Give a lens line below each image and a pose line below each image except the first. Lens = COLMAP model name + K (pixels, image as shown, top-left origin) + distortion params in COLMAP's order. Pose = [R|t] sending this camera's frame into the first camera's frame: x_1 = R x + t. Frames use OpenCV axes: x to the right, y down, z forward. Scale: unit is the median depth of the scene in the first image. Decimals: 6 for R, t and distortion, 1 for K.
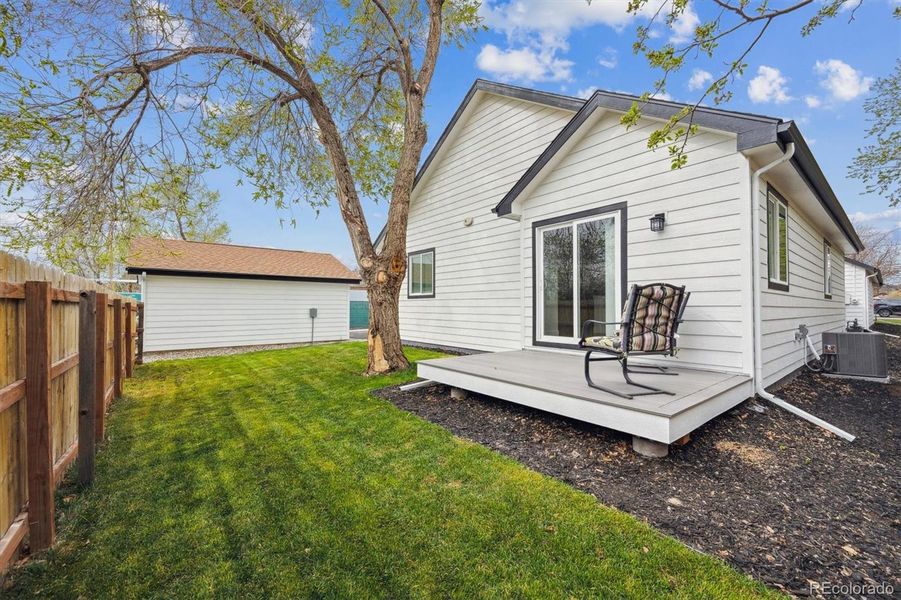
lens RADIAL K [[368.2, 0, 450.5], [0, 368.2, 300.0], [0, 0, 1]] dist [0.001267, -0.000016]
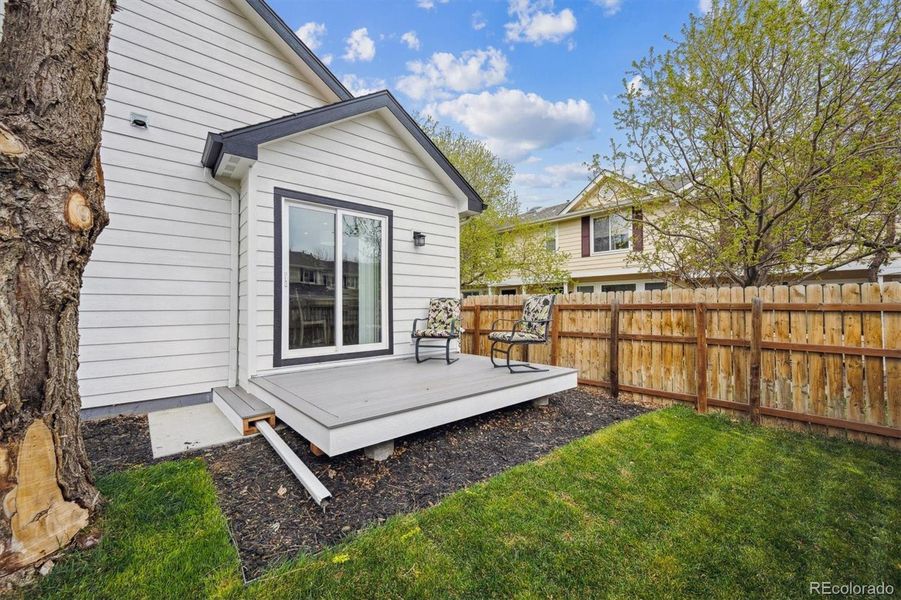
lens RADIAL K [[364.0, 0, 458.0], [0, 364.0, 301.7], [0, 0, 1]] dist [-0.000567, -0.000107]
pose [[-0.053142, 0.013957, 0.998489, -0.470869], [-0.015695, 0.999767, -0.014810, 0.007080], [-0.998464, -0.016458, -0.052911, 0.699084]]
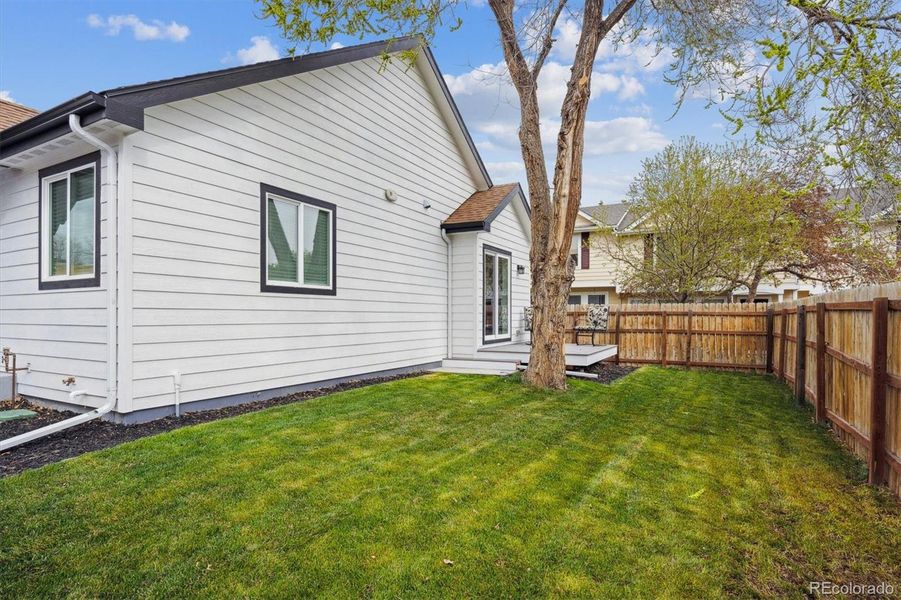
lens RADIAL K [[467.1, 0, 449.2], [0, 467.1, 314.9], [0, 0, 1]] dist [-0.022398, -0.000186]
pose [[-0.381629, -0.001900, 0.924313, -1.172611], [-0.020826, 0.999762, -0.006543, 0.037391], [-0.924081, -0.021747, -0.381578, 1.717555]]
